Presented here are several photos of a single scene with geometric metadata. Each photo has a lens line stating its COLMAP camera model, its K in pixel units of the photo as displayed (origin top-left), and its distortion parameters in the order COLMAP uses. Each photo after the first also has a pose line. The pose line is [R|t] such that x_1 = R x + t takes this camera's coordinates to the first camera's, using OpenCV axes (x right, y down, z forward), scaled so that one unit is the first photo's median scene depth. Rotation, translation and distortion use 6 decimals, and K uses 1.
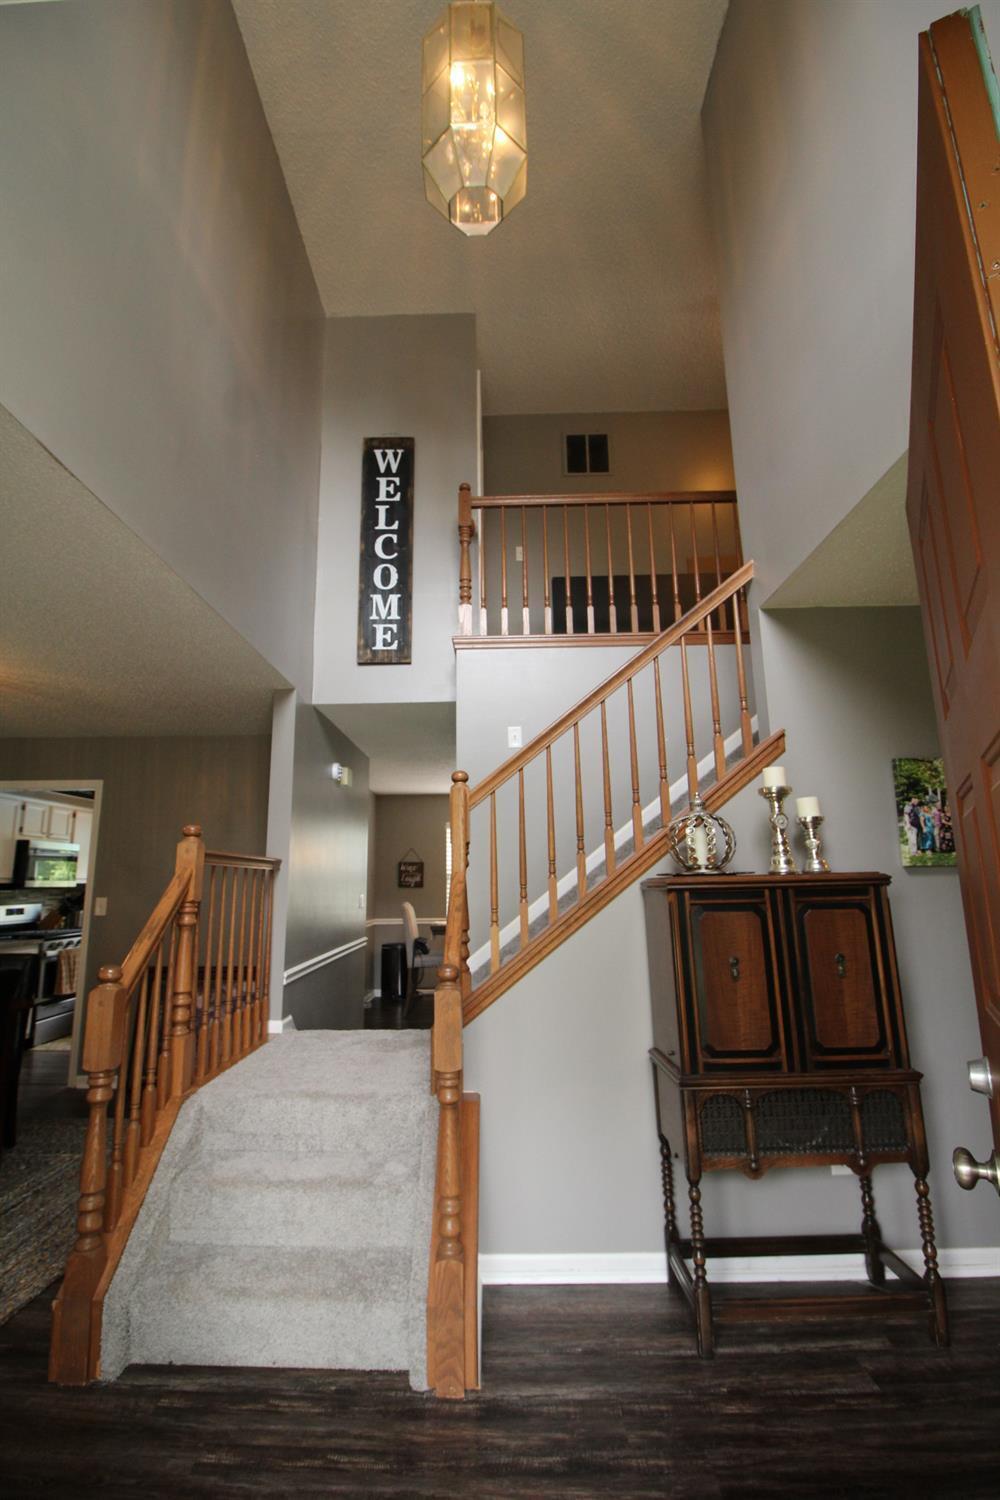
lens RADIAL K [[695.3, 0, 491.4], [0, 695.3, 746.6], [0, 0, 1]] dist [-0.014479, -0.000525]
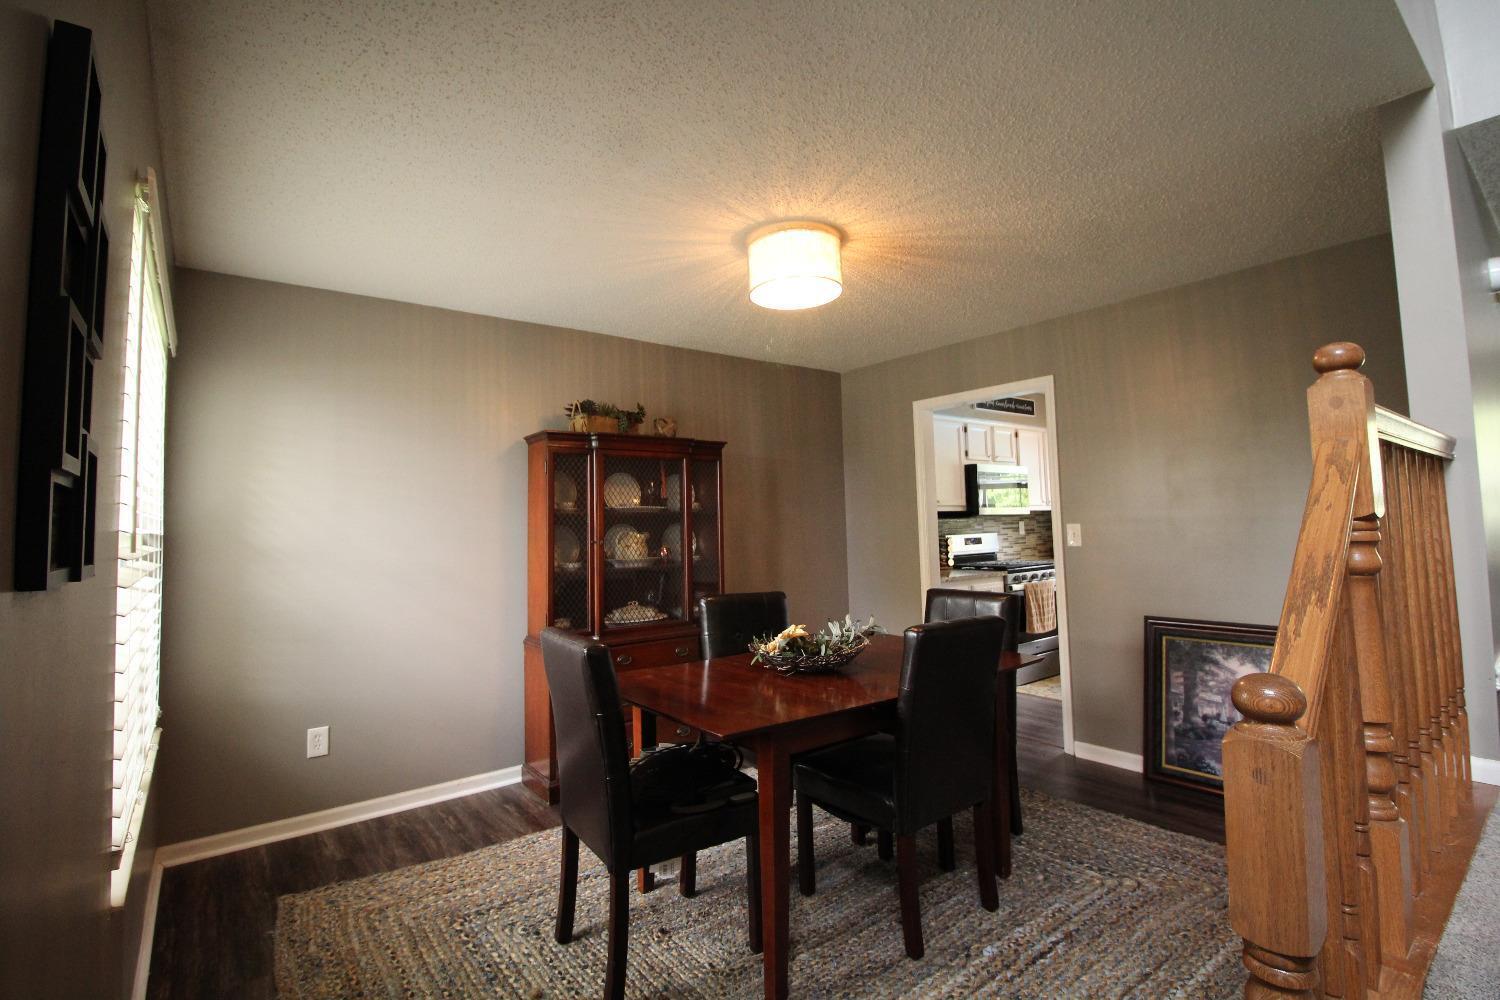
lens RADIAL K [[695.3, 0, 745.8], [0, 695.3, 492.6], [0, 0, 1]] dist [-0.014479, -0.000525]
pose [[0.622547, -0.048193, -0.781097, -0.150864], [0.174841, 0.981439, 0.078797, 0.048261], [0.762801, -0.185623, 0.619418, 0.202020]]
